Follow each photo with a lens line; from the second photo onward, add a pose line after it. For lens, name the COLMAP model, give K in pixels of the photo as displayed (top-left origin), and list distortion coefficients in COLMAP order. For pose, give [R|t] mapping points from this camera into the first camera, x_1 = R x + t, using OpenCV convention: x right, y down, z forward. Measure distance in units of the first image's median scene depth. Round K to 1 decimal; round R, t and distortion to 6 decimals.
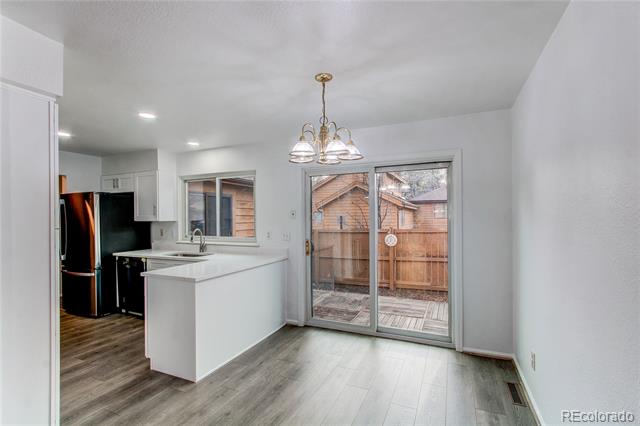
lens RADIAL K [[299.2, 0, 321.2], [0, 299.2, 213.8], [0, 0, 1]] dist [0.001988, 0.001697]
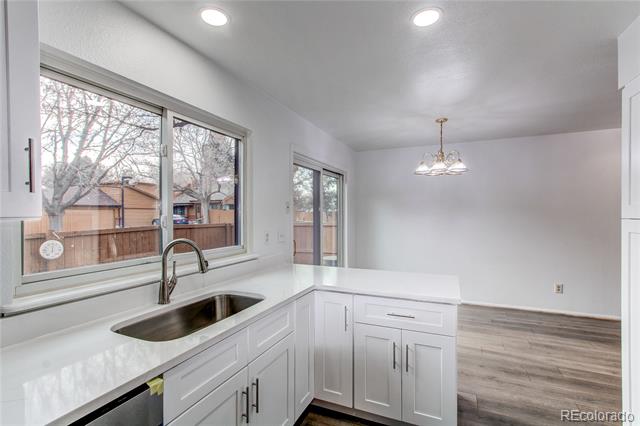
lens RADIAL K [[299.2, 0, 316.1], [0, 299.2, 215.8], [0, 0, 1]] dist [0.001988, 0.001697]
pose [[0.011984, -0.001166, 0.999928, -0.725500], [-0.007076, 0.999974, 0.001250, 0.019746], [-0.999903, -0.007090, 0.011976, 0.775694]]
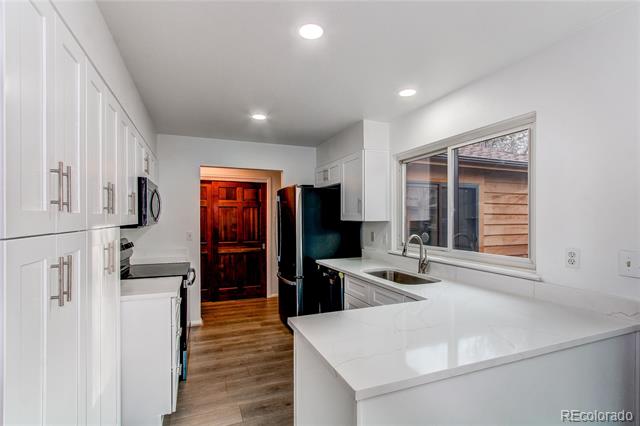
lens RADIAL K [[299.2, 0, 317.3], [0, 299.2, 217.7], [0, 0, 1]] dist [0.001988, 0.001697]
pose [[0.706746, 0.003483, -0.707459, -0.115495], [0.004541, 0.999945, 0.009459, 0.009019], [0.707453, -0.009897, 0.706691, 0.405323]]
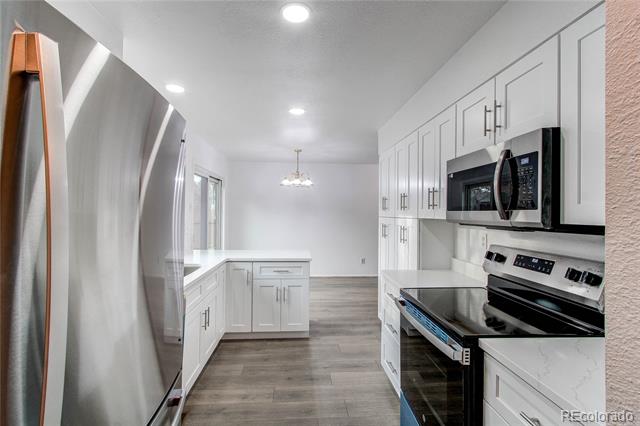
lens RADIAL K [[299.2, 0, 317.2], [0, 299.2, 209.7], [0, 0, 1]] dist [0.001988, 0.001697]
pose [[-0.464087, 0.011055, 0.885721, -0.982567], [-0.013608, 0.999715, -0.019608, 0.020774], [-0.885685, -0.021152, -0.463804, 0.916868]]
